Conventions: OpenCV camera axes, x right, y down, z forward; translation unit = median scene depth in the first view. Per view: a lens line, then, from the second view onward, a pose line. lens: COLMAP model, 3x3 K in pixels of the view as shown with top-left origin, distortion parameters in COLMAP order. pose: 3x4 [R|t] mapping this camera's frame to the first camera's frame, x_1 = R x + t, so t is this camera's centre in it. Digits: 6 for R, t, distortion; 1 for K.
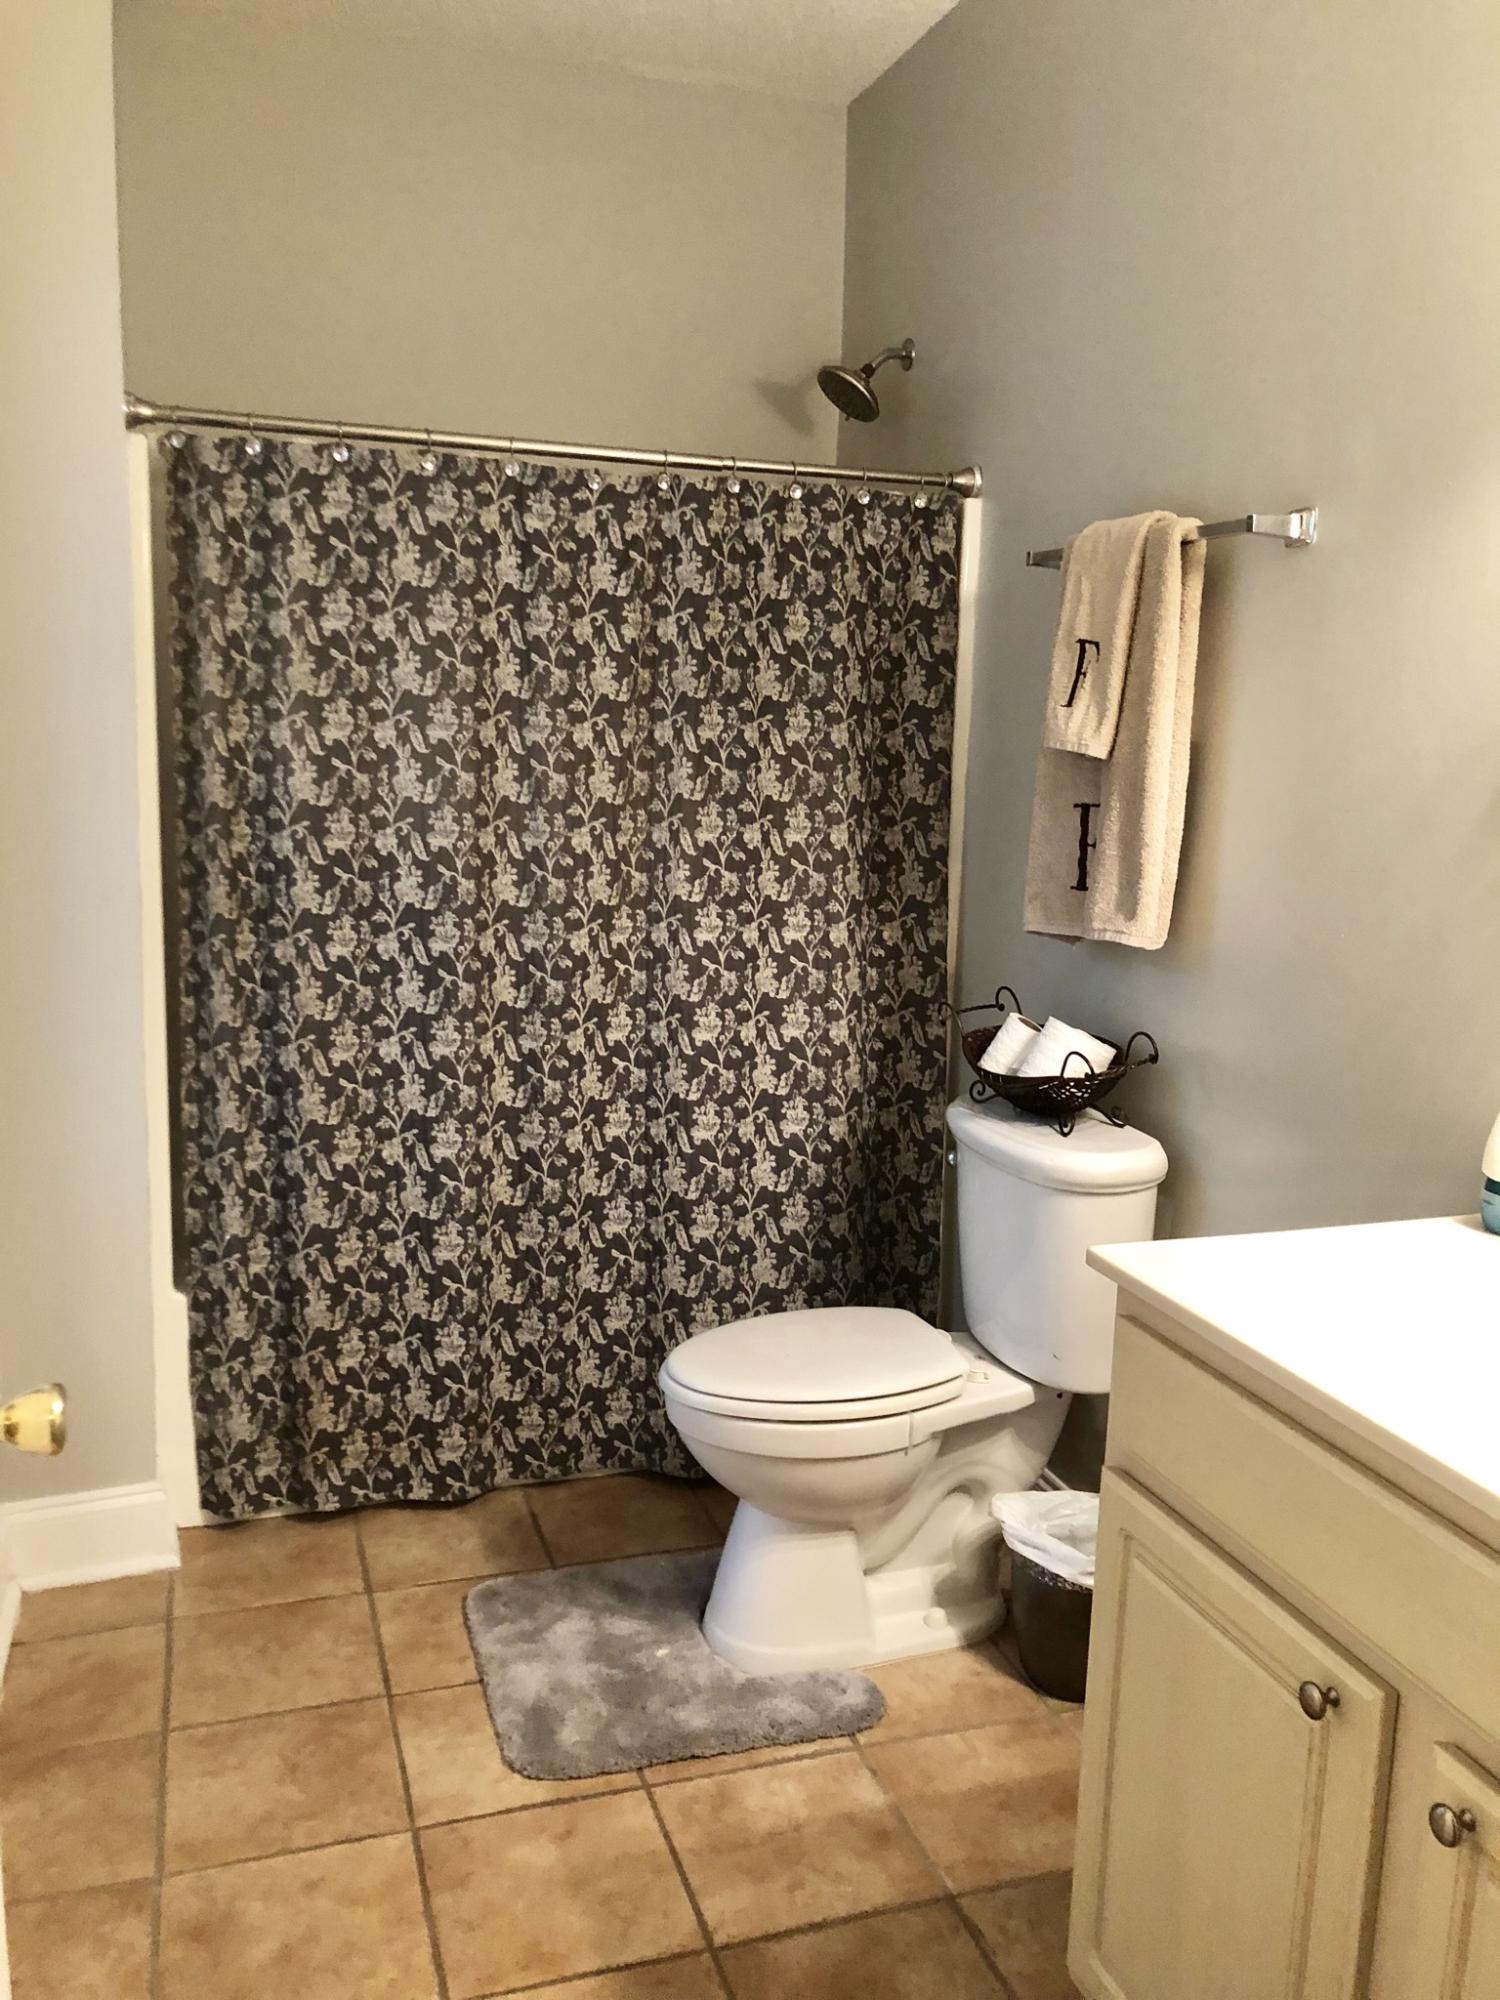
lens RADIAL K [[1637.0, 0, 748.3], [0, 1637.0, 996.5], [0, 0, 1]] dist [0.003505, 0.003036]
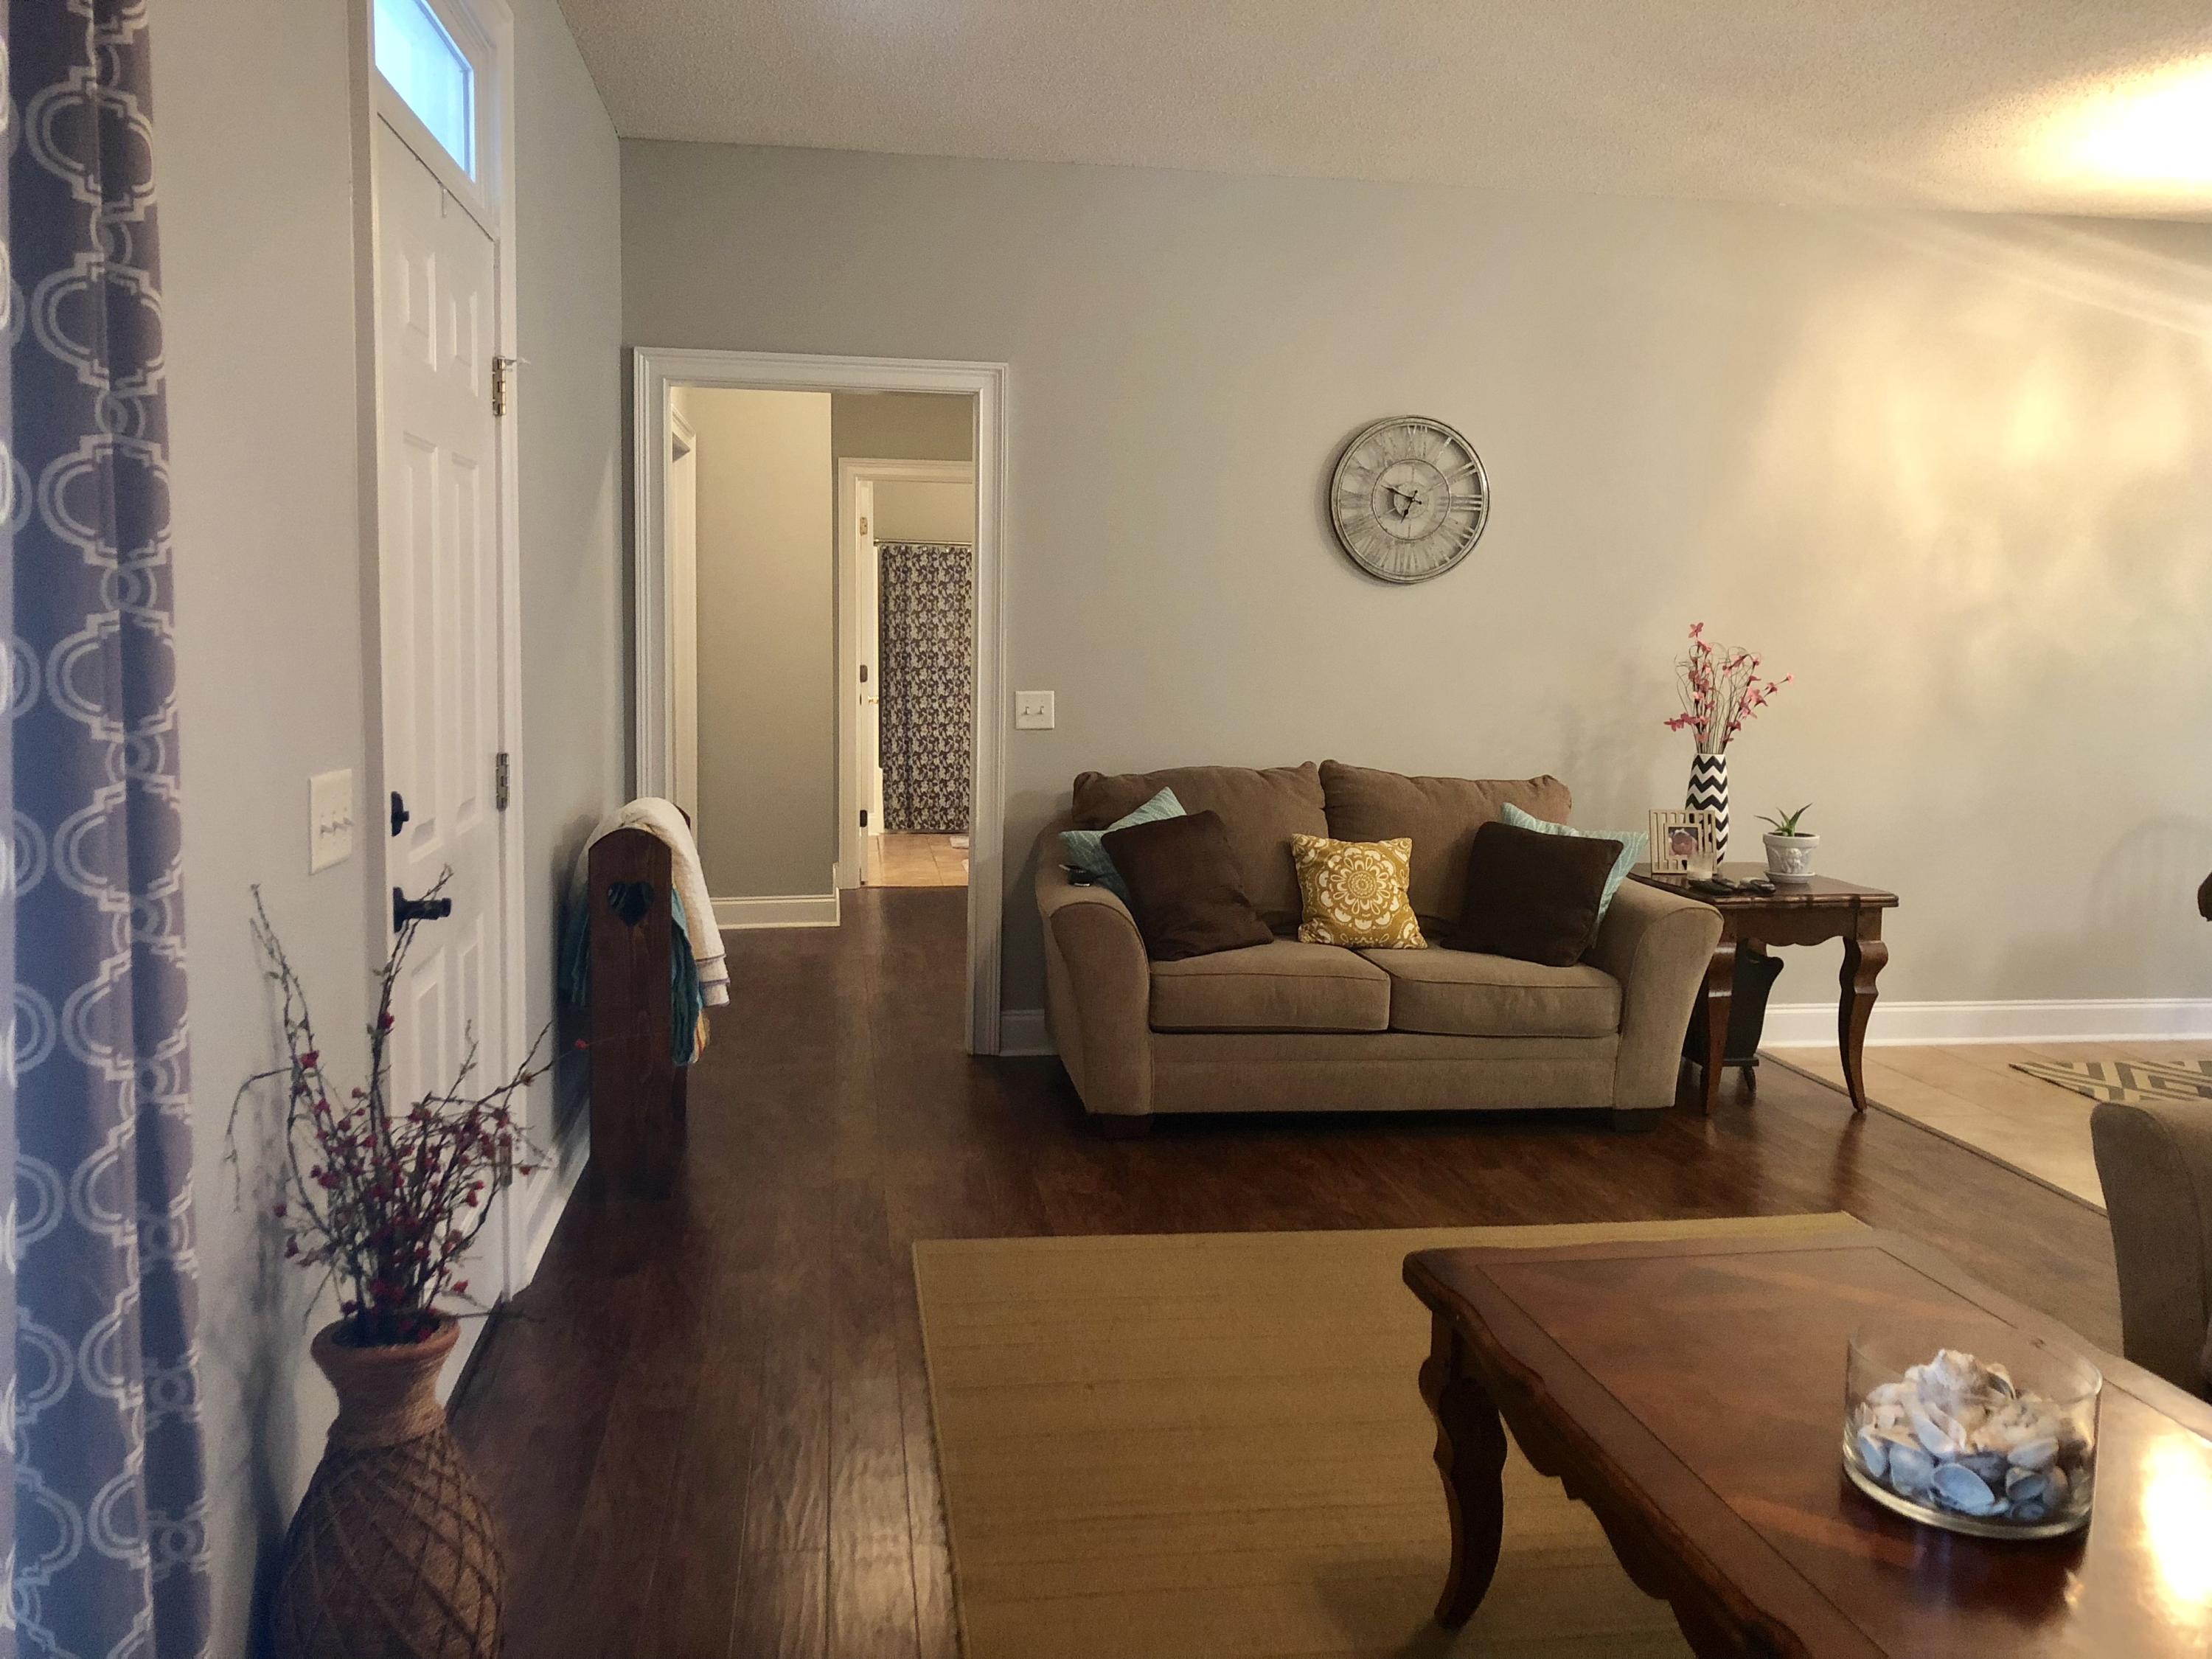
lens RADIAL K [[1810.5, 0, 1107.1], [0, 1810.5, 831.9], [0, 0, 1]] dist [0.003505, 0.003036]
pose [[0.986058, 0.002378, -0.166387, 0.866659], [-0.011123, 0.998603, -0.051647, 0.539544], [0.166032, 0.052777, 0.984707, -3.027182]]
